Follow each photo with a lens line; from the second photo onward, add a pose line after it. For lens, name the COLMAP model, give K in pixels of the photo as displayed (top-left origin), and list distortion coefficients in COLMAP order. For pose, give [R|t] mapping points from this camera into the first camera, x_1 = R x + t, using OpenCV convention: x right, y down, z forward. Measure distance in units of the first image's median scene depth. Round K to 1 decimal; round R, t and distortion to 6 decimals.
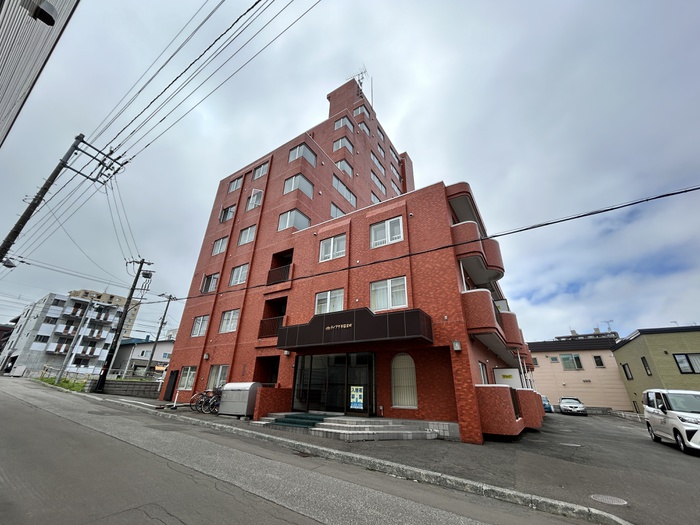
lens RADIAL K [[281.7, 0, 350.0], [0, 281.7, 262.5], [0, 0, 1]] dist [-0.000032, 0.000223]
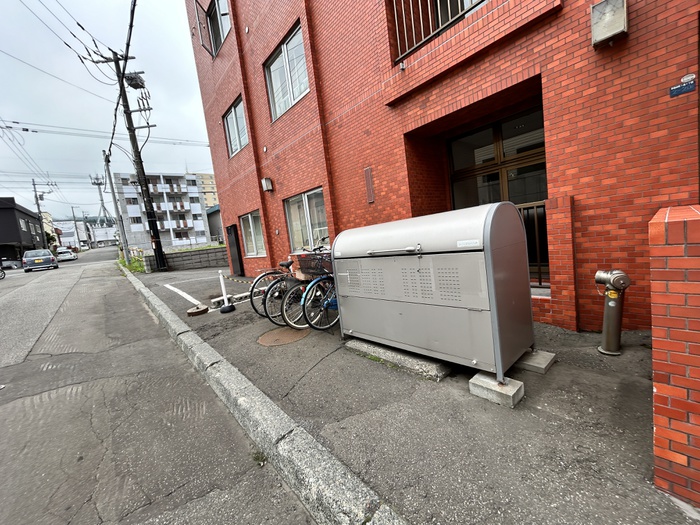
lens RADIAL K [[281.7, 0, 350.0], [0, 281.7, 262.5], [0, 0, 1]] dist [-0.000032, 0.000223]
pose [[0.949708, -0.117626, -0.290206, -0.357592], [0.251983, 0.837275, 0.485257, 0.329662], [0.185904, -0.533979, 0.824807, 0.776536]]
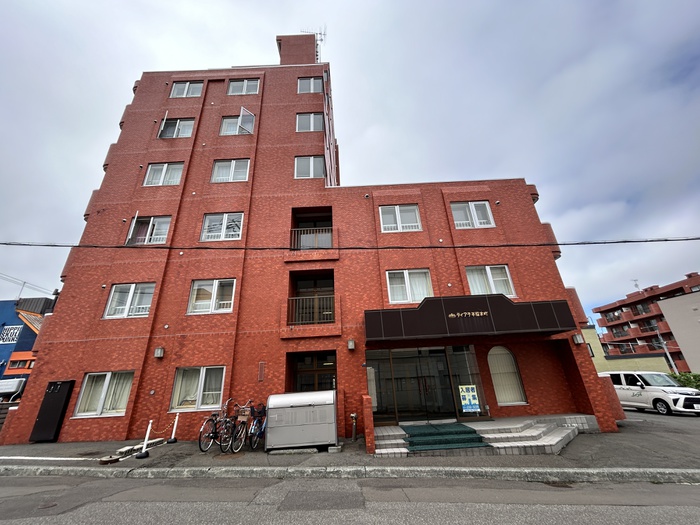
lens RADIAL K [[281.7, 0, 350.0], [0, 281.7, 262.5], [0, 0, 1]] dist [-0.000032, 0.000223]
pose [[0.846599, 0.148584, 0.511071, -0.651906], [-0.160078, 0.986865, -0.021739, 0.129895], [-0.507588, -0.063407, 0.859264, 0.411255]]
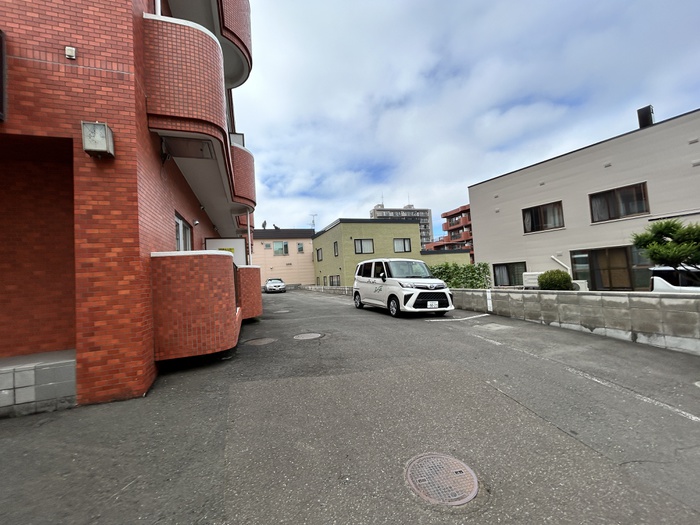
lens RADIAL K [[281.7, 0, 350.0], [0, 281.7, 262.5], [0, 0, 1]] dist [-0.000032, 0.000223]
pose [[0.612595, -0.028124, 0.789897, 0.218636], [-0.257090, 0.937934, 0.232777, 0.204589], [-0.747417, -0.345672, 0.567343, 0.408625]]
